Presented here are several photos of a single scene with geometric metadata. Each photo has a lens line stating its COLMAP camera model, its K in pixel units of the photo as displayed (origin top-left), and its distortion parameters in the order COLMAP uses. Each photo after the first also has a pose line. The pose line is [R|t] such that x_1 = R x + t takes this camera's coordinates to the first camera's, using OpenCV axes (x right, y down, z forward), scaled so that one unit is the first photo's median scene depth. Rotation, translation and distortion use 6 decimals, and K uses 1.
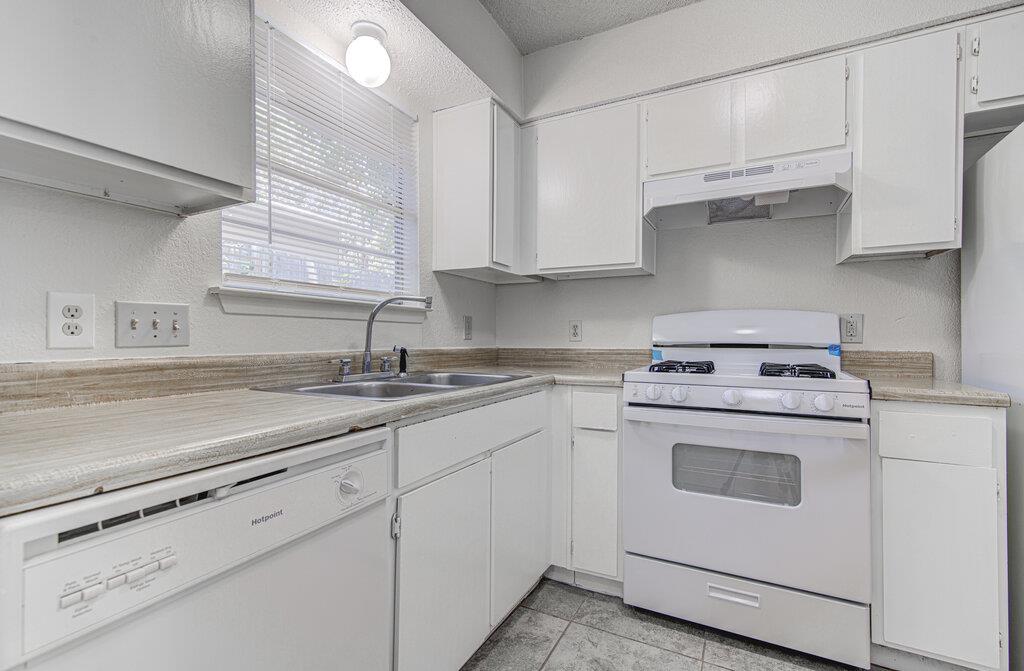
lens RADIAL K [[472.8, 0, 512.0], [0, 472.8, 335.5], [0, 0, 1]] dist [0.015596, 0.000040]
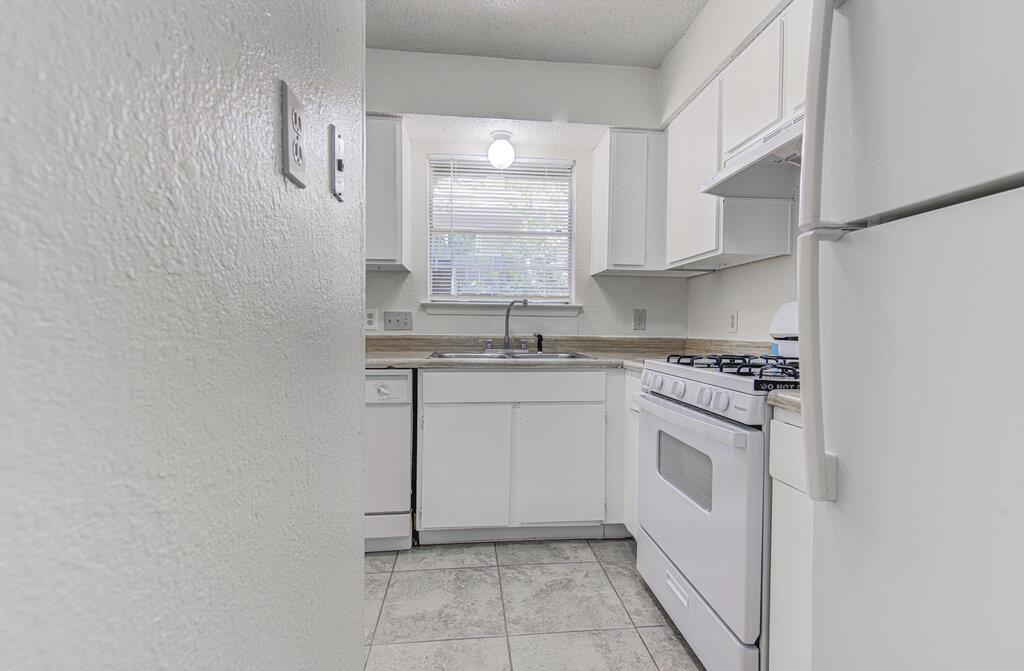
lens RADIAL K [[472.8, 0, 512.0], [0, 472.8, 335.5], [0, 0, 1]] dist [0.015596, 0.000040]
pose [[0.532498, 0.016398, -0.846273, 1.011098], [-0.004852, 0.999855, 0.016322, 0.007156], [0.846418, -0.004585, 0.532500, 0.171388]]
